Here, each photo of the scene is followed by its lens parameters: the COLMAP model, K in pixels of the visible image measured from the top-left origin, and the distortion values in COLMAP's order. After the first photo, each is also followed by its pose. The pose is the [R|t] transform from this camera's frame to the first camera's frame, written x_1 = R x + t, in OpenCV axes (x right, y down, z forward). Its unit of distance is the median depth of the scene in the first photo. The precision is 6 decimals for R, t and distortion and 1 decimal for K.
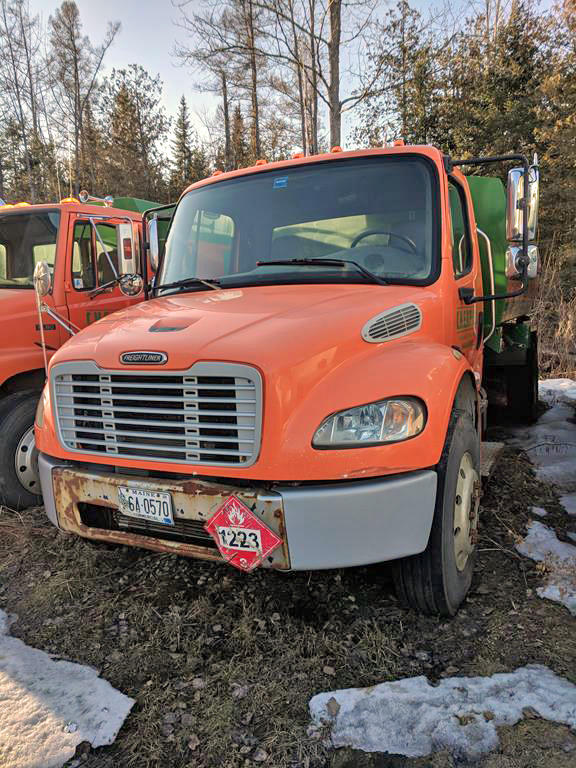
lens RADIAL K [[571.6, 0, 287.0], [0, 571.6, 391.4], [0, 0, 1]] dist [-0.000191, 0.015419]
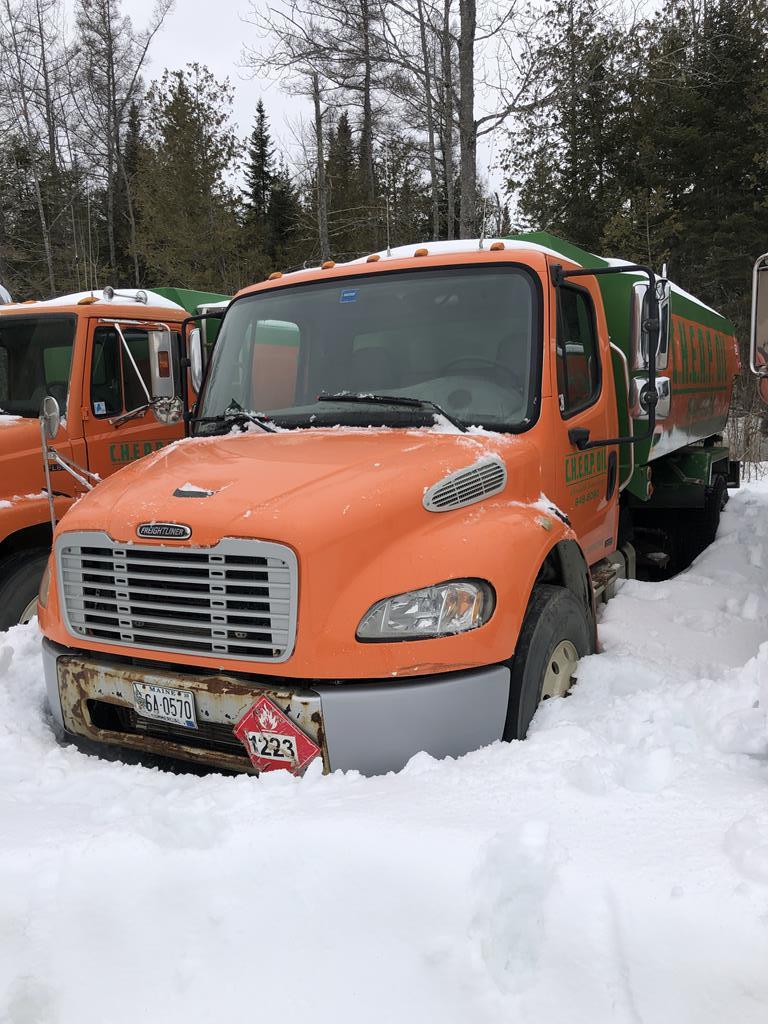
lens RADIAL K [[822.4, 0, 388.3], [0, 822.4, 511.8], [0, 0, 1]] dist [0.051895, -0.034489]
pose [[0.999582, 0.004132, -0.028625, 0.109390], [-0.004420, 0.999940, -0.010007, -0.070979], [0.028582, 0.010129, 0.999540, -0.202928]]
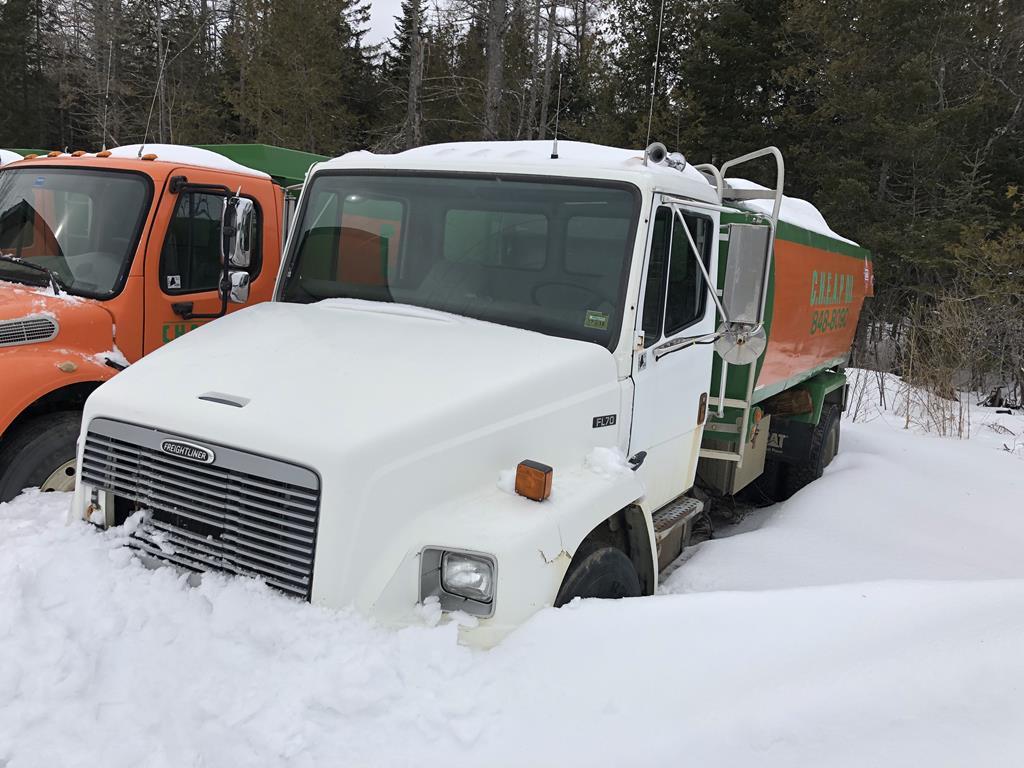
lens RADIAL K [[822.4, 0, 516.9], [0, 822.4, 394.3], [0, 0, 1]] dist [0.051895, -0.034489]
pose [[0.989711, 0.119974, -0.077965, 1.369090], [-0.118644, 0.992704, 0.021487, -0.152892], [0.079974, -0.012015, 0.996724, -0.646665]]
